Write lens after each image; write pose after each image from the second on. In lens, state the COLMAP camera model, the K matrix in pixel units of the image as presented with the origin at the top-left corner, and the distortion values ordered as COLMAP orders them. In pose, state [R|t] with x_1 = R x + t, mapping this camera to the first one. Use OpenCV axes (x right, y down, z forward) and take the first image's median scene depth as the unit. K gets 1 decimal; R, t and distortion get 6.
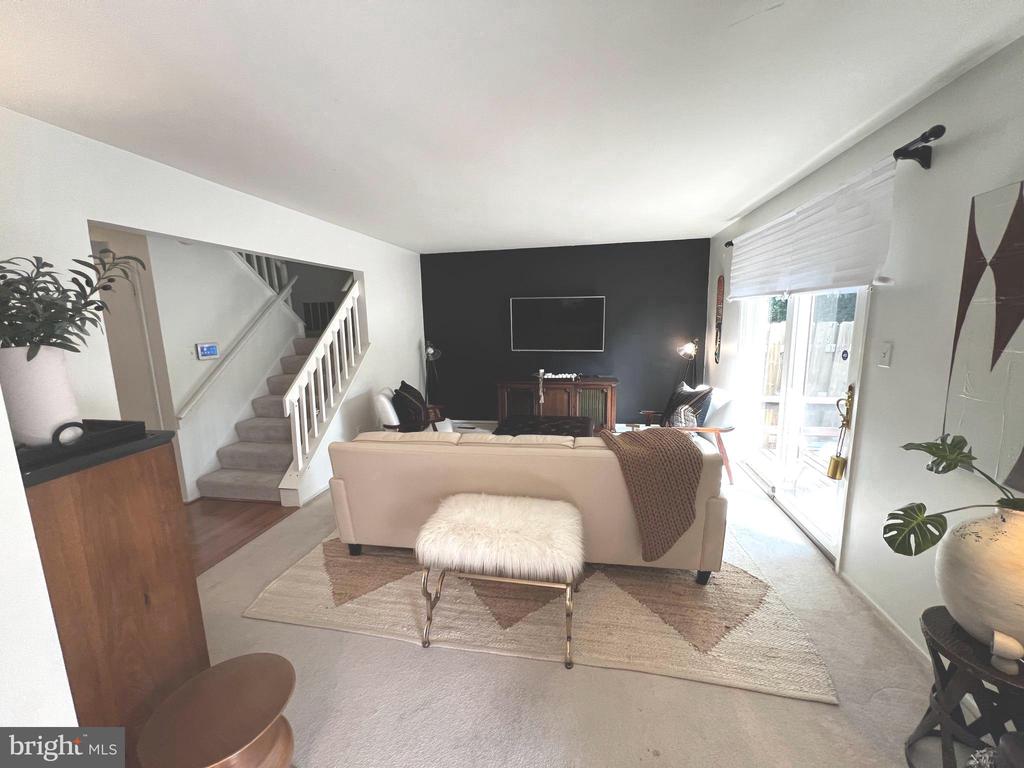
lens RADIAL K [[407.2, 0, 515.8], [0, 407.2, 380.6], [0, 0, 1]] dist [0.003334, 0.001890]
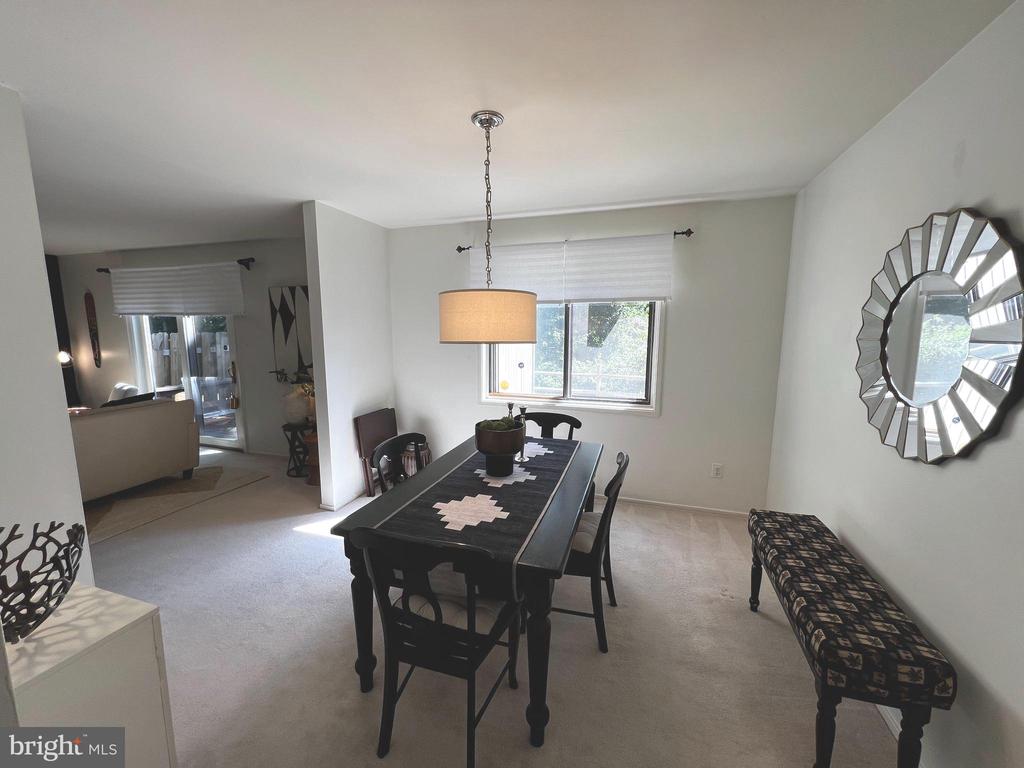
lens RADIAL K [[407.2, 0, 516.8], [0, 407.2, 381.1], [0, 0, 1]] dist [0.003334, 0.001890]
pose [[0.132941, -0.109076, 0.985104, -1.069578], [0.148393, 0.984913, 0.089029, 0.141468], [-0.979952, 0.134347, 0.147122, -0.717729]]
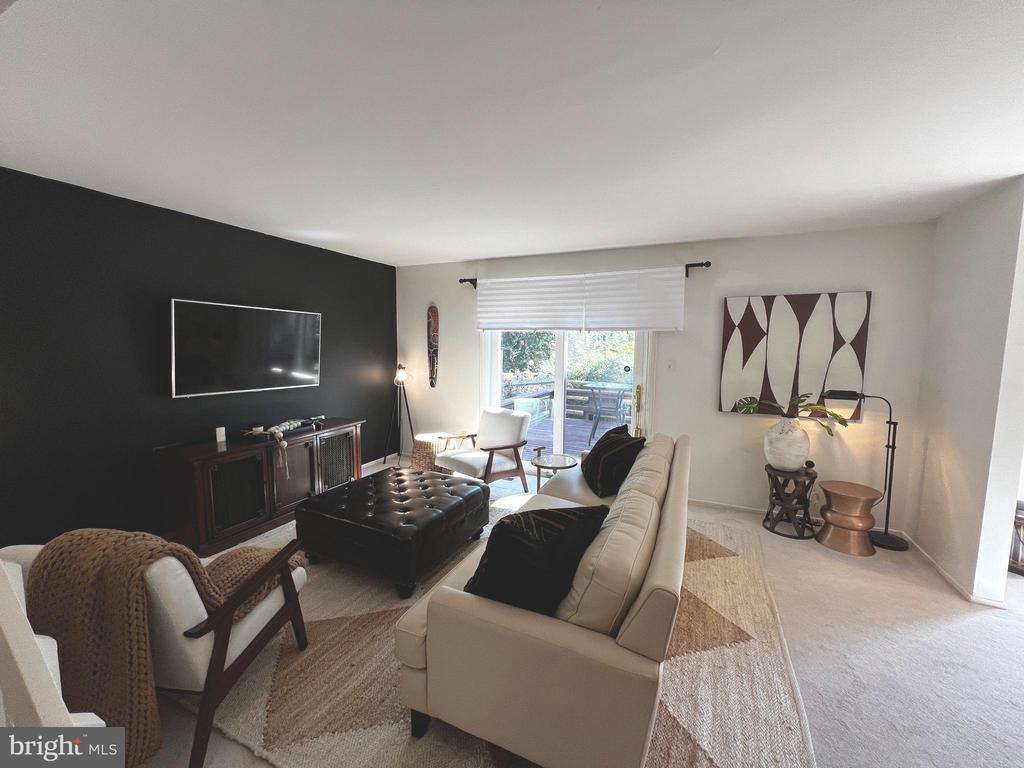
lens RADIAL K [[407.2, 0, 512.1], [0, 407.2, 379.2], [0, 0, 1]] dist [0.003334, 0.001890]
pose [[0.251931, -0.059929, 0.965888, -1.017744], [0.132162, 0.990860, 0.027007, -0.143598], [-0.958678, 0.120849, 0.257549, 1.135695]]
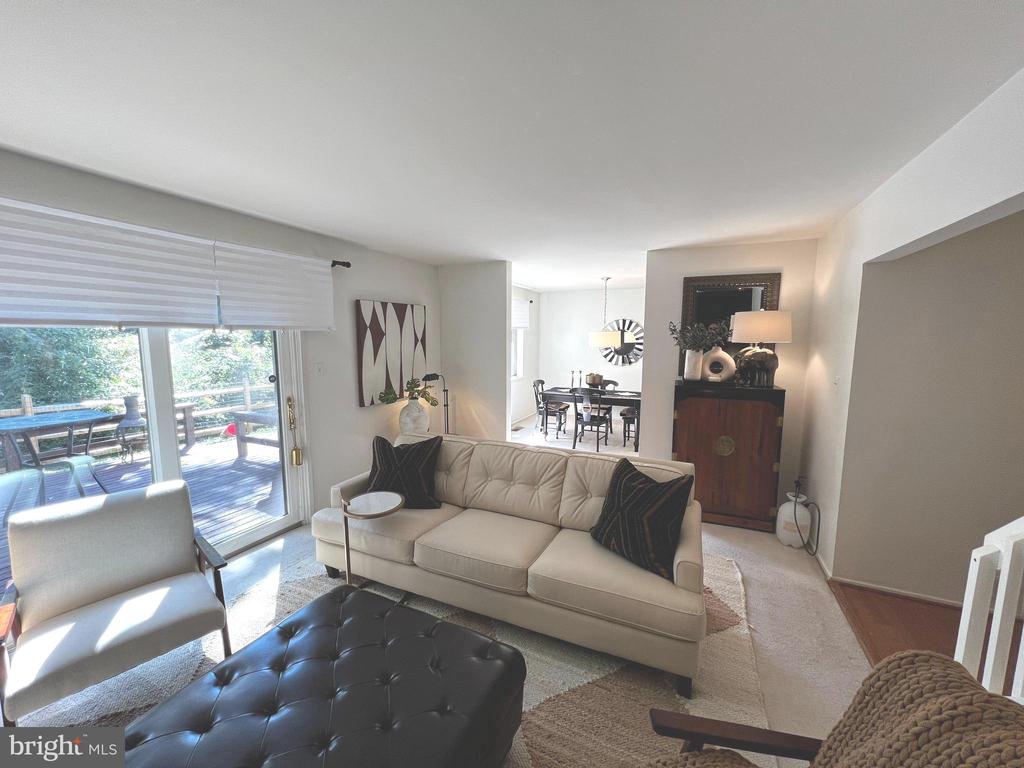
lens RADIAL K [[407.2, 0, 512.4], [0, 407.2, 385.2], [0, 0, 1]] dist [0.003334, 0.001890]
pose [[-0.967923, -0.017269, 0.250654, -0.276485], [0.052014, 0.962249, 0.267152, -0.387249], [-0.245805, 0.271620, -0.930485, 2.231530]]
